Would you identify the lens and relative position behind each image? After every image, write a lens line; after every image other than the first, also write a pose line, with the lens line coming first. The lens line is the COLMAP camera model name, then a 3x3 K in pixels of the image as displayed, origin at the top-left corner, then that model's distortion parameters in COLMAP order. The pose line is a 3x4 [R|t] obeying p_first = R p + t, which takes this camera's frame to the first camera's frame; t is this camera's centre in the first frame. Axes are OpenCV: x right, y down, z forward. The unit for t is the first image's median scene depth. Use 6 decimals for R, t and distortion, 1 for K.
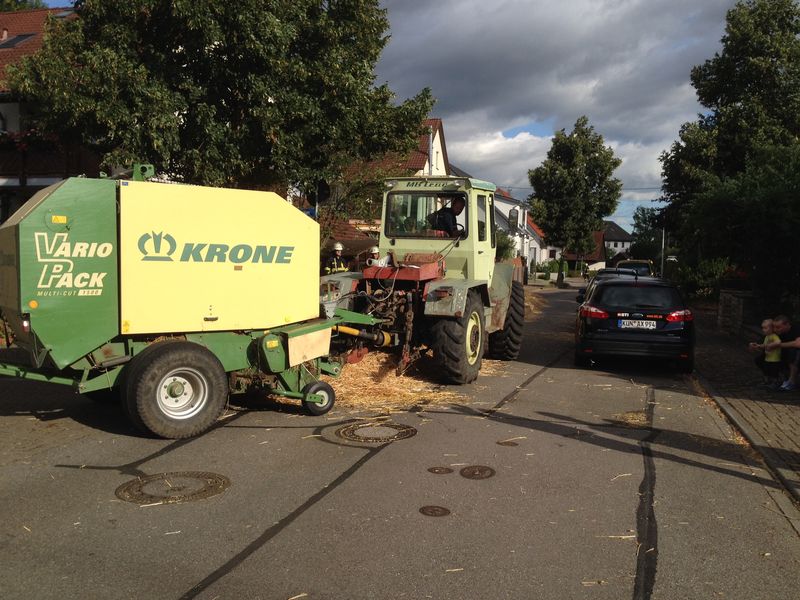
lens RADIAL K [[766.1, 0, 368.4], [0, 766.1, 321.5], [0, 0, 1]] dist [0.188873, -0.230523]
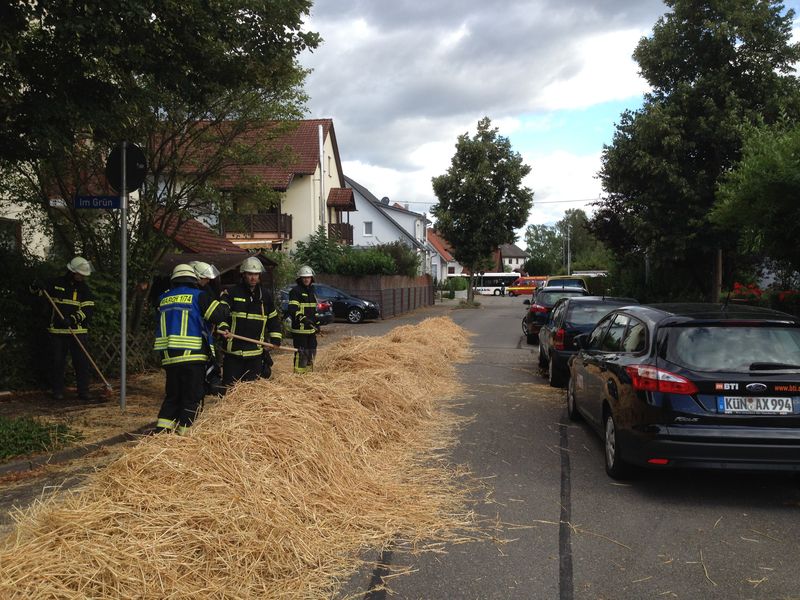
lens RADIAL K [[786.6, 0, 376.2], [0, 786.6, 300.1], [0, 0, 1]] dist [0.183956, -0.400106]
pose [[0.989157, -0.026582, 0.144439, 0.008603], [0.034420, 0.998052, -0.052042, -0.010661], [-0.142775, 0.056449, 0.988144, 0.126677]]
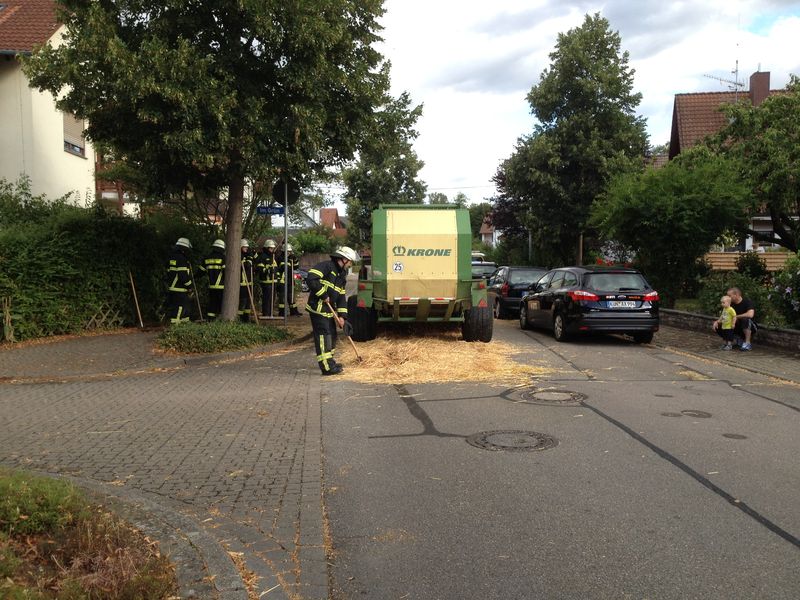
lens RADIAL K [[800.3, 0, 381.8], [0, 800.3, 300.2], [0, 0, 1]] dist [0.167549, -0.542316]
pose [[0.944800, -0.034778, 0.325798, -0.100830], [0.043590, 0.998854, -0.019785, 0.001318], [-0.324736, 0.032895, 0.945232, -0.017649]]
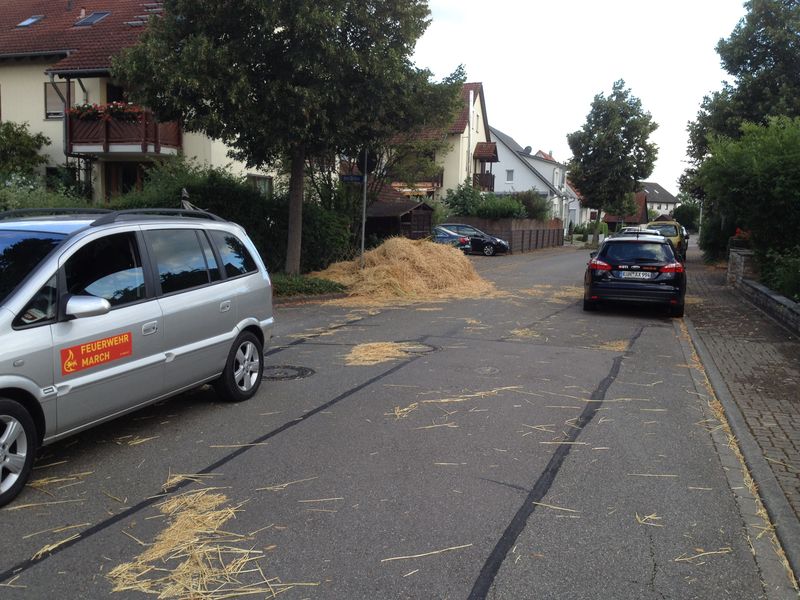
lens RADIAL K [[766.1, 0, 368.4], [0, 766.1, 321.5], [0, 0, 1]] dist [0.188873, -0.230523]
pose [[0.998730, 0.013489, -0.048550, -0.002536], [-0.011080, 0.998710, 0.049558, 0.004911], [0.049156, -0.048958, 0.997591, -0.056981]]
